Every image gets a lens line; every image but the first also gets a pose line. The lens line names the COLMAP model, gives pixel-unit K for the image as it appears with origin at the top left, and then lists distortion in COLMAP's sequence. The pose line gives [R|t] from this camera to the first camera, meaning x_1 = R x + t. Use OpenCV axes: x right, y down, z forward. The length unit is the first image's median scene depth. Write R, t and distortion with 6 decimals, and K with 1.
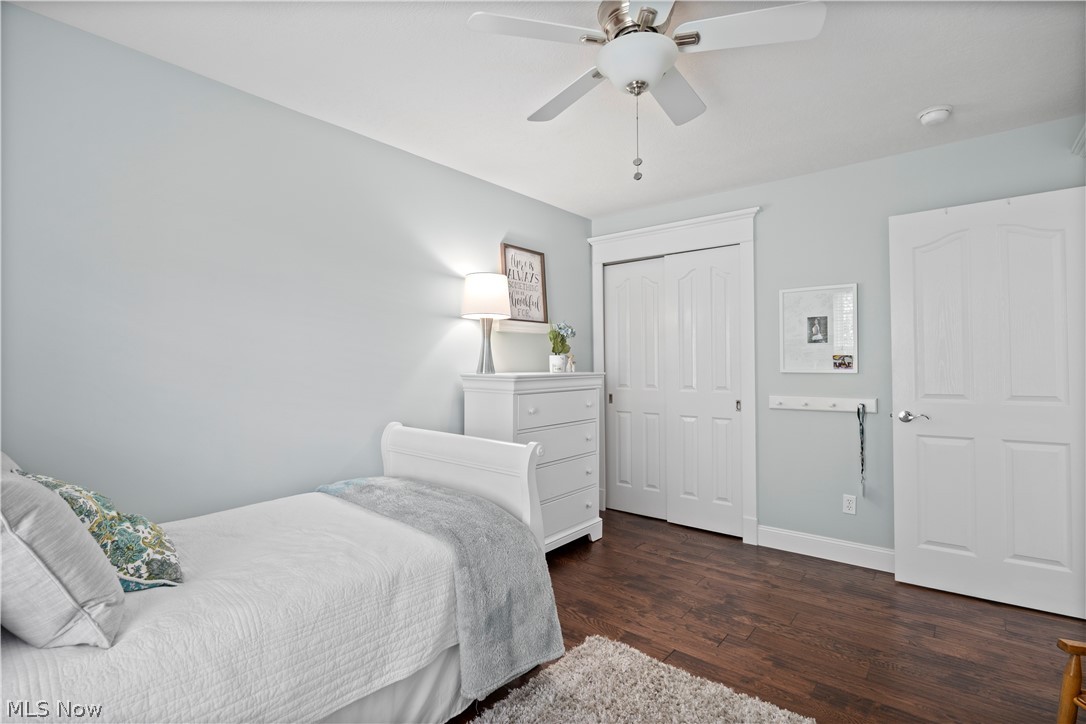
lens RADIAL K [[504.7, 0, 543.8], [0, 504.7, 368.3], [0, 0, 1]] dist [-0.016386, -0.001761]
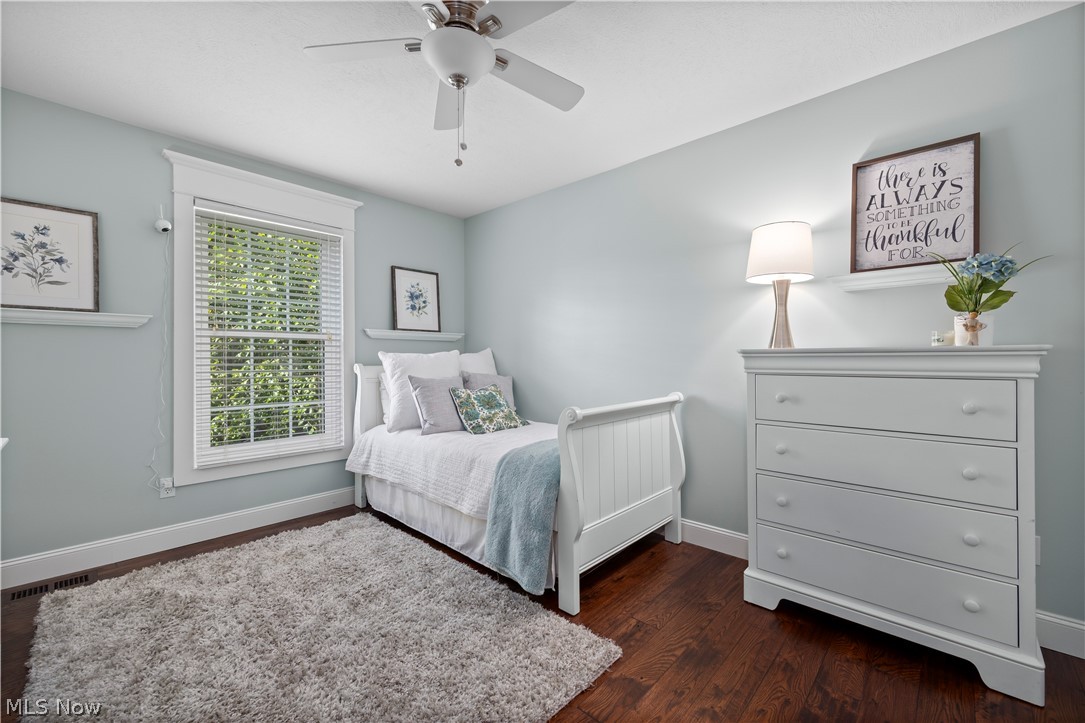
lens RADIAL K [[428.5, 0, 541.4], [0, 428.5, 361.2], [0, 0, 1]] dist [0.001558, -0.000073]
pose [[-0.051252, 0.015733, -0.998562, 0.532702], [0.002170, 0.999875, 0.015642, 0.016524], [0.998683, -0.001365, -0.051280, 0.575575]]
